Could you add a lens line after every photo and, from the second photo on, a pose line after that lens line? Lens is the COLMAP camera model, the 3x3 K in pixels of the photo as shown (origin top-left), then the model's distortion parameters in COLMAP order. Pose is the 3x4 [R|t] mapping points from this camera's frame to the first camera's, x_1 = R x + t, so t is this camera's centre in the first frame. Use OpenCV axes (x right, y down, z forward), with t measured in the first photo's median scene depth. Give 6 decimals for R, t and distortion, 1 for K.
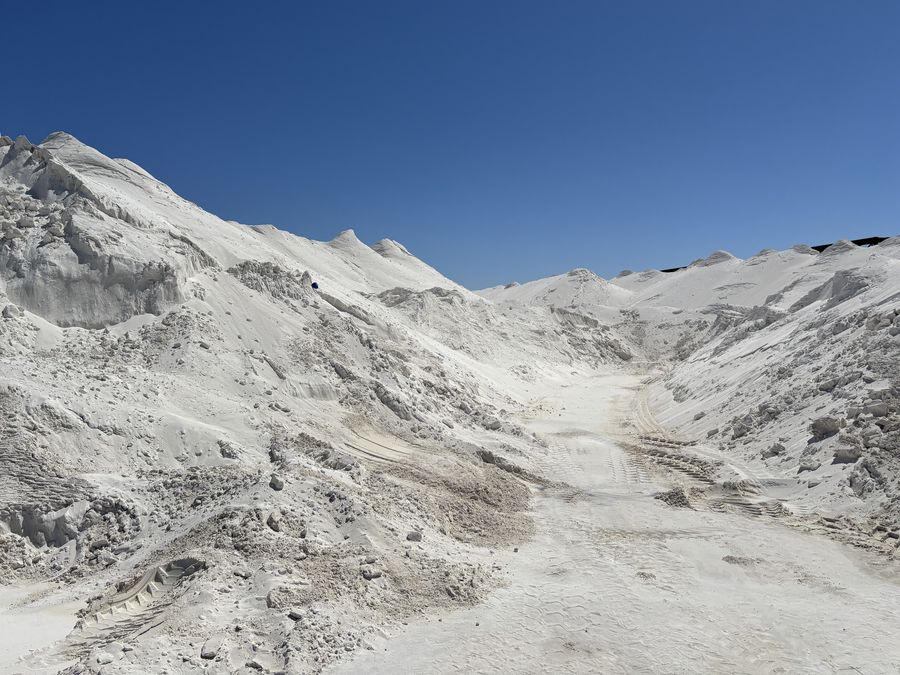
lens RADIAL K [[701.7, 0, 449.9], [0, 701.7, 305.6], [0, 0, 1]] dist [0.002403, -0.003341]
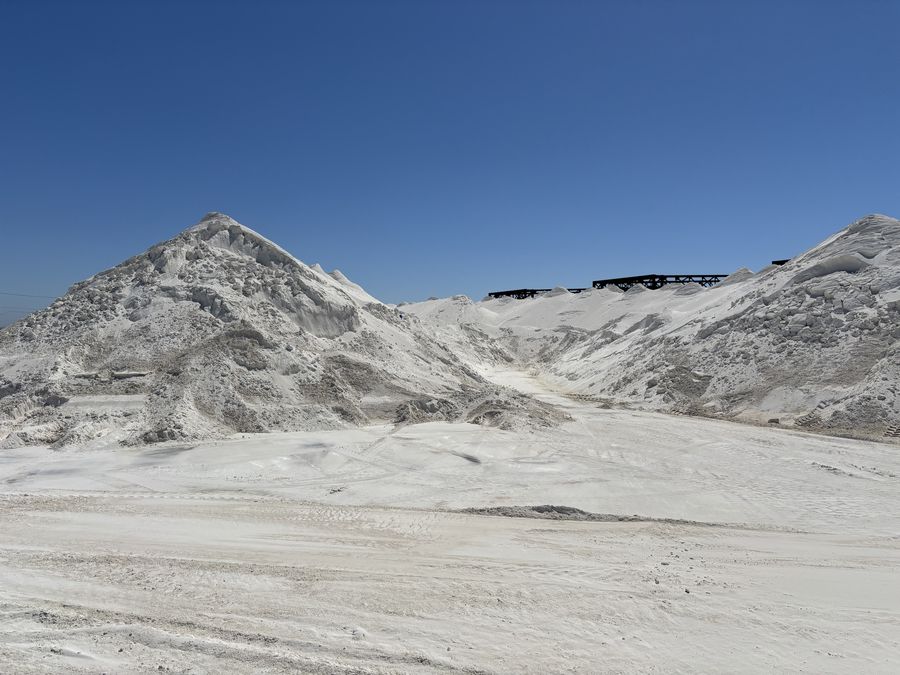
lens RADIAL K [[714.0, 0, 450.0], [0, 714.0, 337.5], [0, 0, 1]] dist [0.014900, -0.009851]
pose [[0.960183, 0.017569, 0.278818, -0.662825], [-0.027001, 0.999185, 0.030021, -0.037037], [-0.278063, -0.036354, 0.959875, -0.946050]]
